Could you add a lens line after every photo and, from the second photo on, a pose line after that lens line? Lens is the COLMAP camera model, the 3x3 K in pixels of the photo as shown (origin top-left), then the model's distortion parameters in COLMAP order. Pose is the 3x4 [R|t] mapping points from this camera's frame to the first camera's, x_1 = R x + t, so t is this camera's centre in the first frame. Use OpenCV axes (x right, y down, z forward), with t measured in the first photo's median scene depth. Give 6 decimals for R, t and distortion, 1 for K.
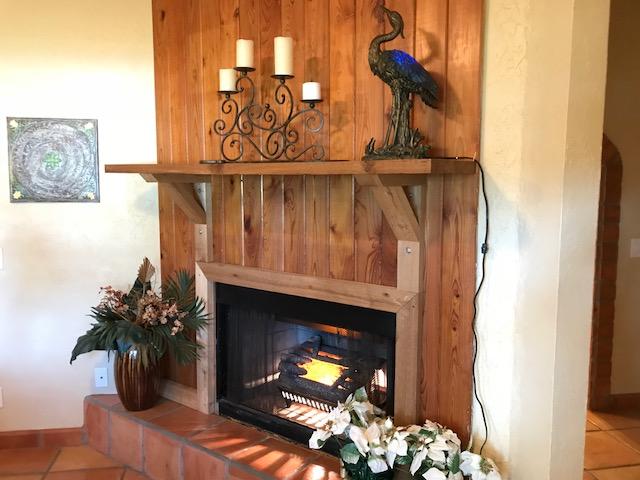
lens RADIAL K [[522.2, 0, 320.2], [0, 522.2, 237.9], [0, 0, 1]] dist [0.012573, 0.012283]
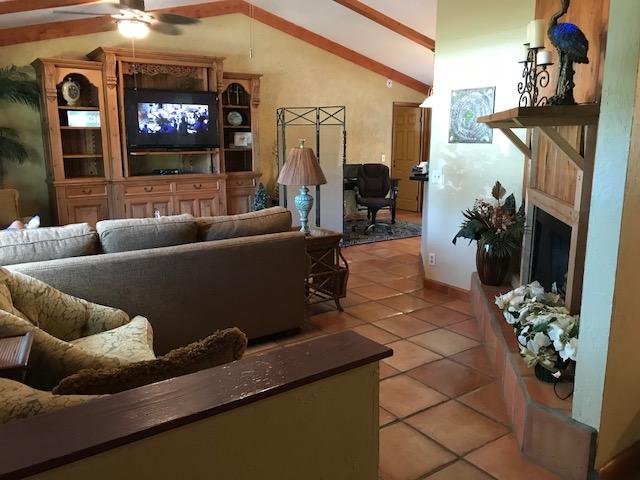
lens RADIAL K [[522.2, 0, 320.1], [0, 522.2, 239.8], [0, 0, 1]] dist [0.012573, 0.012283]
pose [[0.448572, 0.171336, -0.877170, 0.726172], [-0.096608, 0.984997, 0.142994, 0.035953], [0.888510, 0.020598, 0.458395, -0.104477]]
